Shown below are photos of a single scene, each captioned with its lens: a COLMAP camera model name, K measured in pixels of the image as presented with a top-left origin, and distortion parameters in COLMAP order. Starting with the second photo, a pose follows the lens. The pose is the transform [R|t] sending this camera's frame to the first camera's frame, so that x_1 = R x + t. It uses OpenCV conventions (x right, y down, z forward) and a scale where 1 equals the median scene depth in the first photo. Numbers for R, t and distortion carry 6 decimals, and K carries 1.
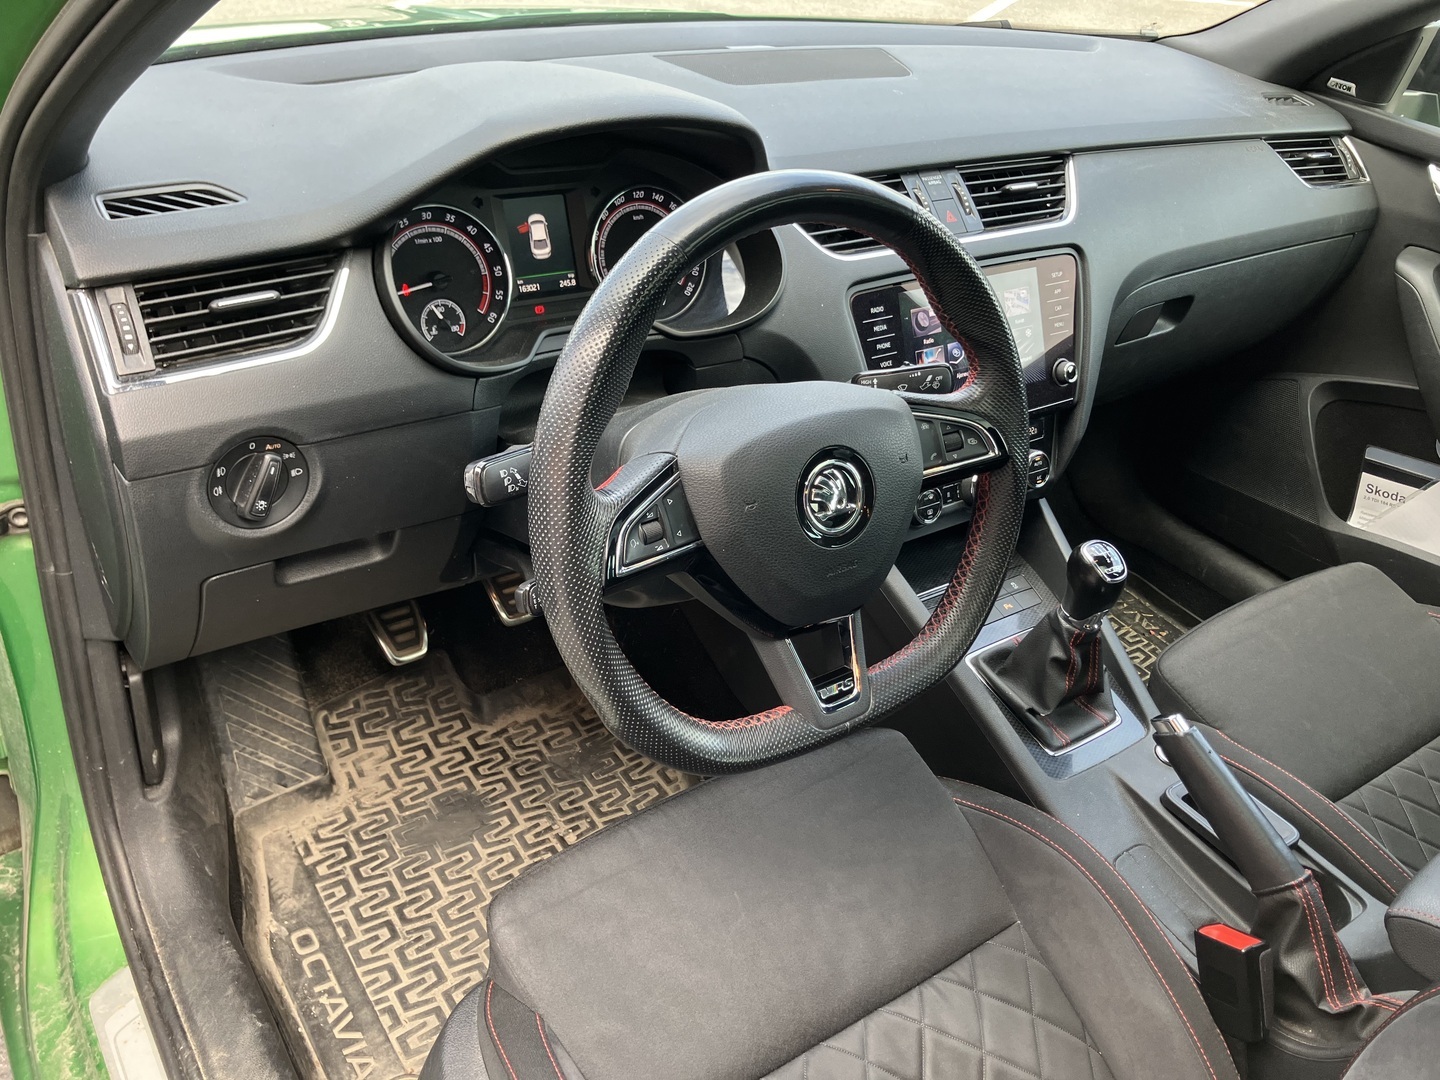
lens RADIAL K [[1185.5, 0, 719.0], [0, 1185.5, 548.8], [0, 0, 1]] dist [0.037899, -0.066894]
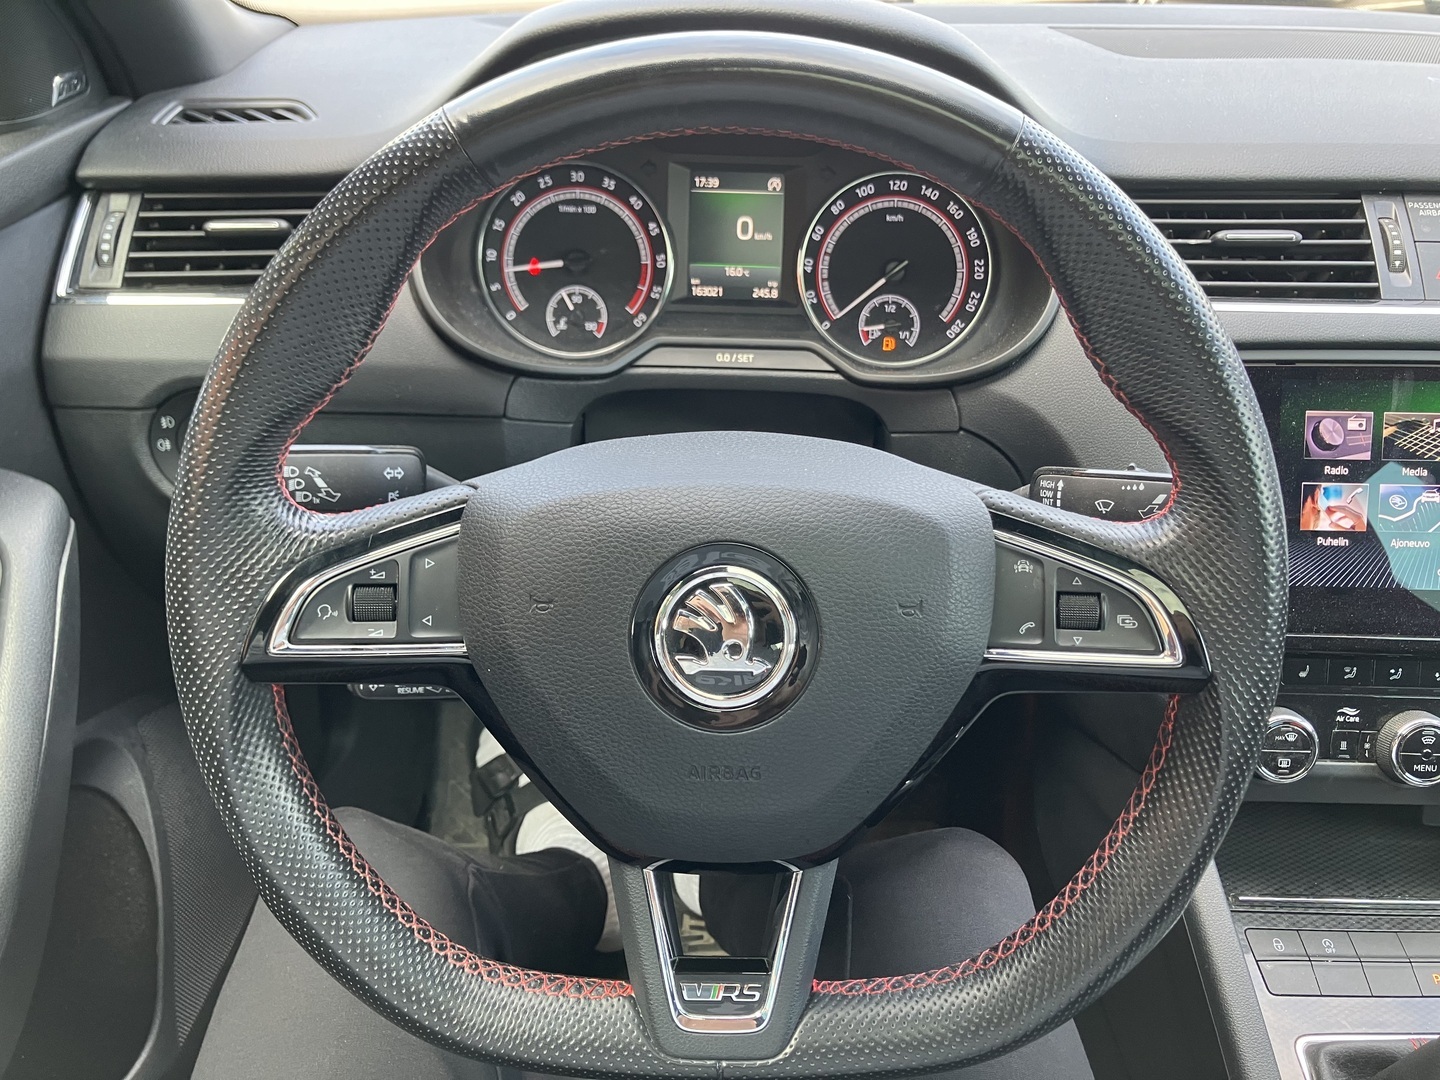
lens RADIAL K [[1185.5, 0, 723.8], [0, 1185.5, 537.7], [0, 0, 1]] dist [0.037899, -0.066894]
pose [[0.809680, 0.211263, -0.547527, 0.297250], [-0.268682, 0.962884, -0.025797, -0.057503], [0.521755, 0.167998, 0.836390, 0.428915]]
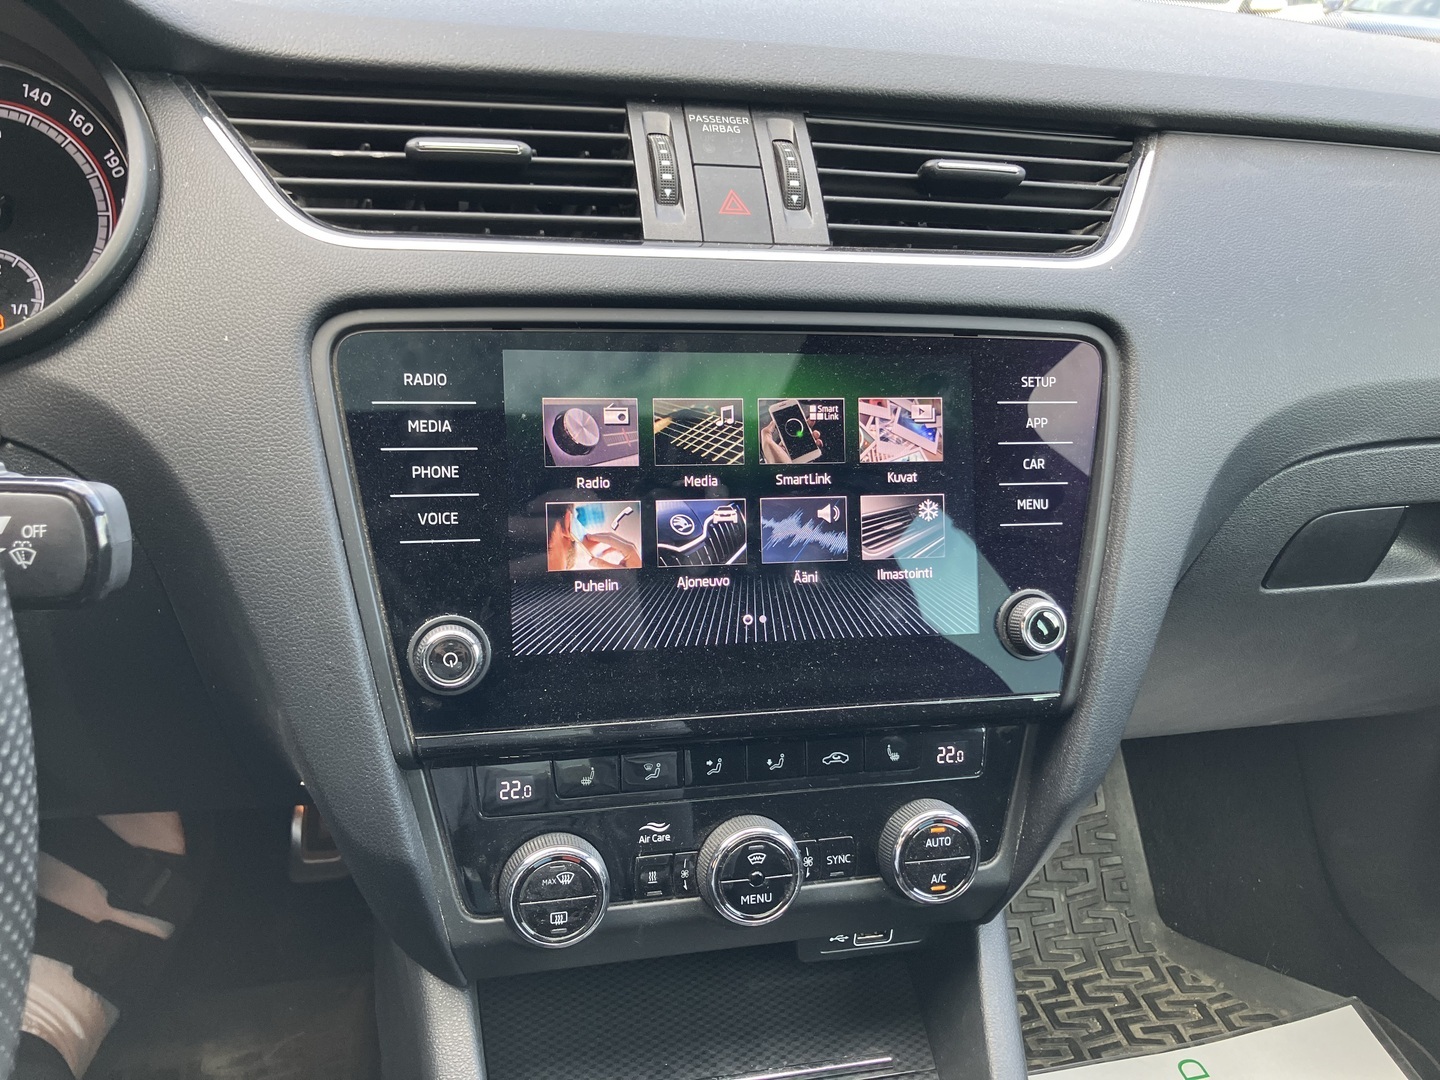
lens RADIAL K [[1185.5, 0, 720.7], [0, 1185.5, 543.8], [0, 0, 1]] dist [0.037899, -0.066894]
pose [[0.936827, 0.136137, -0.322215, 0.397203], [-0.189585, 0.971738, -0.140648, -0.124205], [0.293962, 0.192850, 0.936160, 0.745161]]
